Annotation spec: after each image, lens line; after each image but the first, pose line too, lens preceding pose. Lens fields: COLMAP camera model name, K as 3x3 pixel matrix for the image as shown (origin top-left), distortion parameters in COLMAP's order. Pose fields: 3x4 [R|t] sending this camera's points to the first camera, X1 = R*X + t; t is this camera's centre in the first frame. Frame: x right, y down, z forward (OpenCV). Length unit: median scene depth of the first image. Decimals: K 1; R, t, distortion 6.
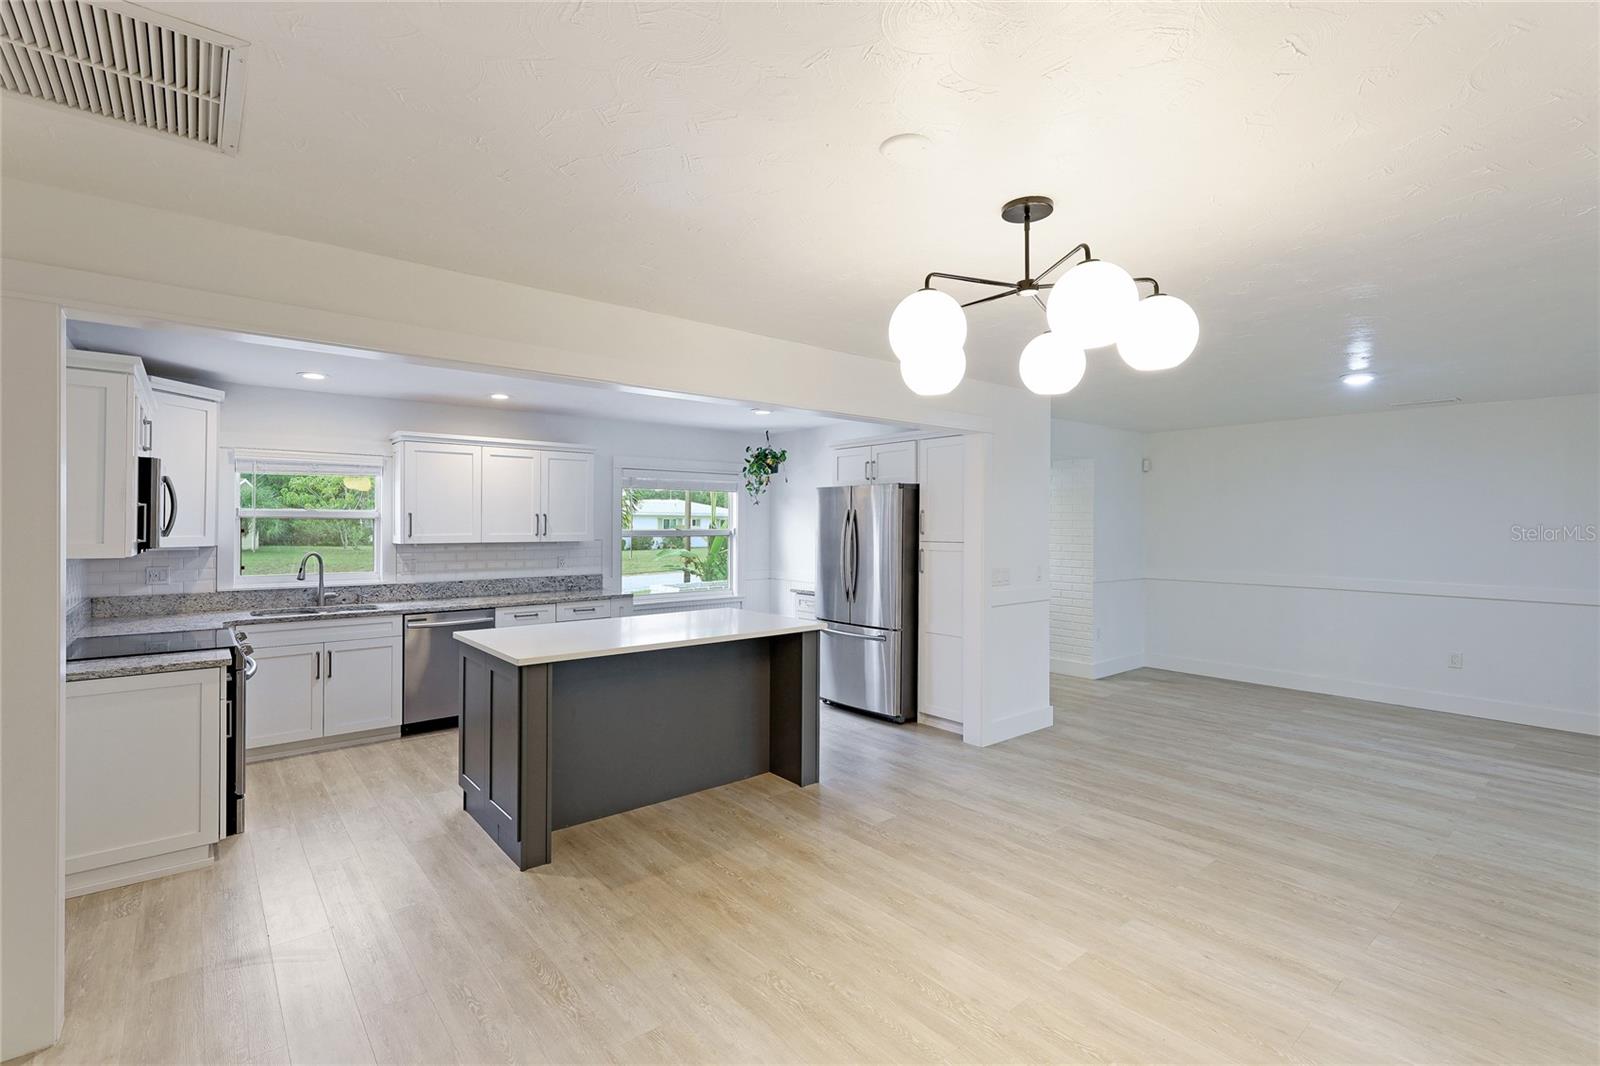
lens RADIAL K [[733.3, 0, 800.2], [0, 733.3, 529.5], [0, 0, 1]] dist [0.000278, 0.000161]
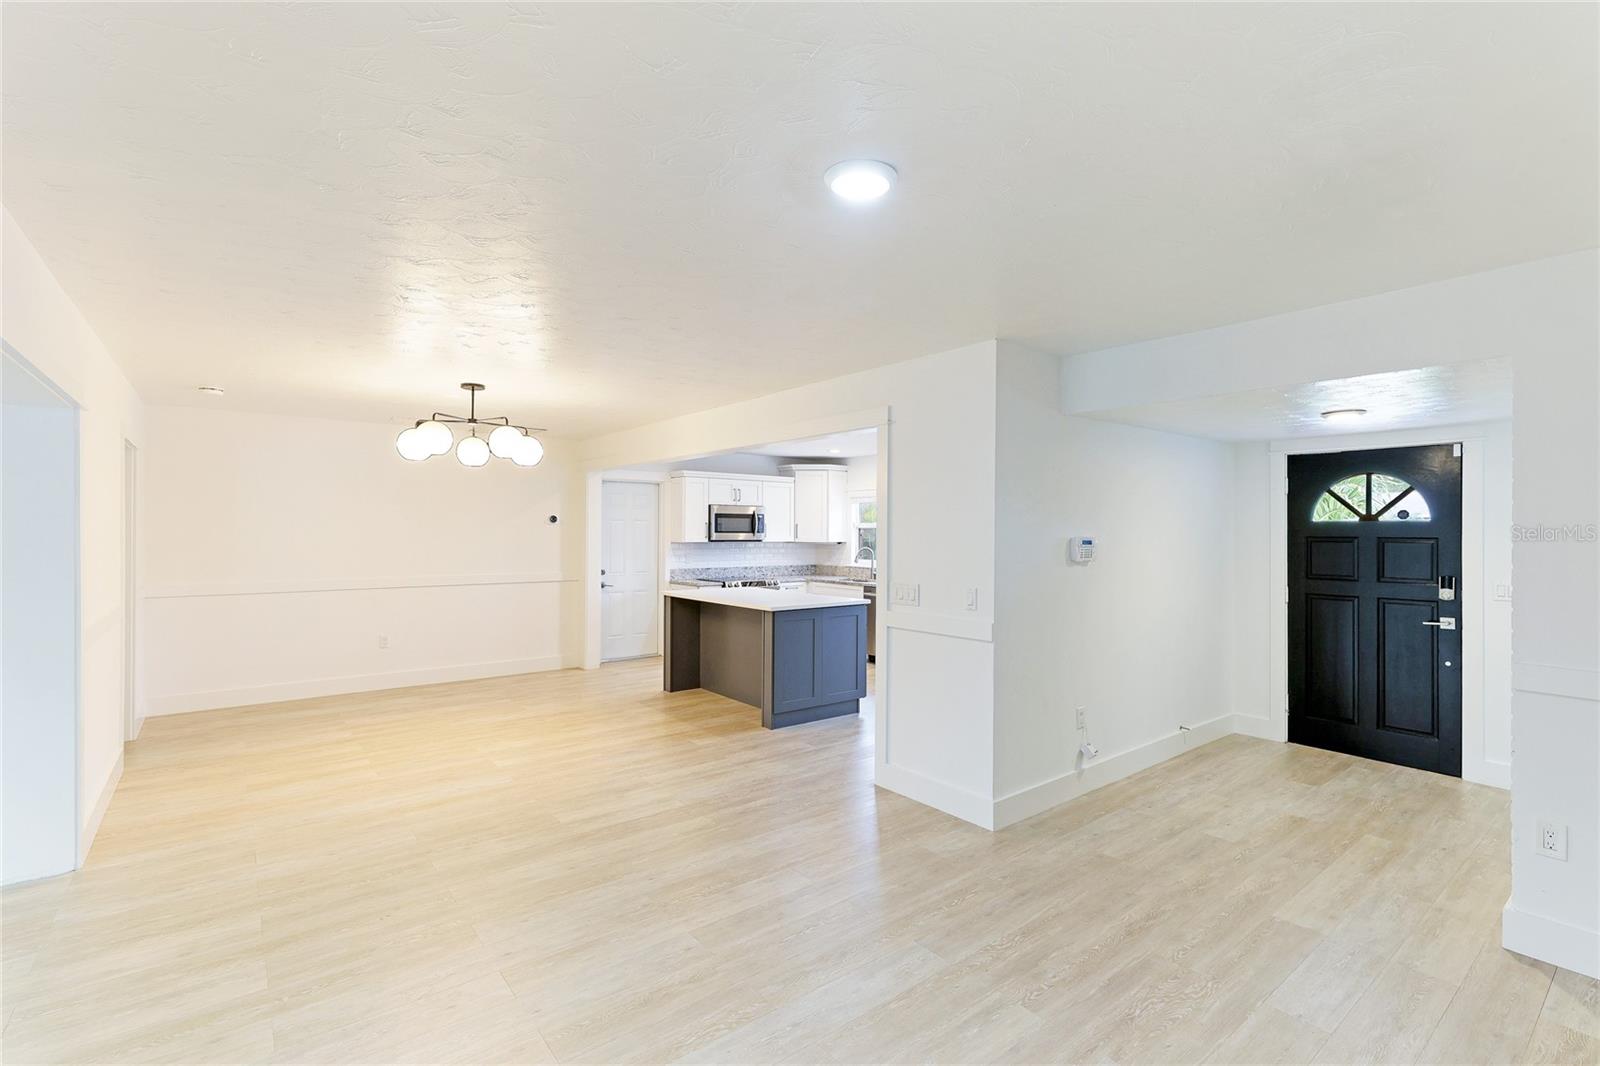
lens RADIAL K [[726.2, 0, 796.7], [0, 726.2, 530.9], [0, 0, 1]] dist [0.001474, 0.000369]
pose [[-0.029043, -0.002672, -0.999575, 1.488821], [-0.011243, 0.999934, -0.002346, -0.004442], [0.999515, 0.011170, -0.029072, 1.230299]]
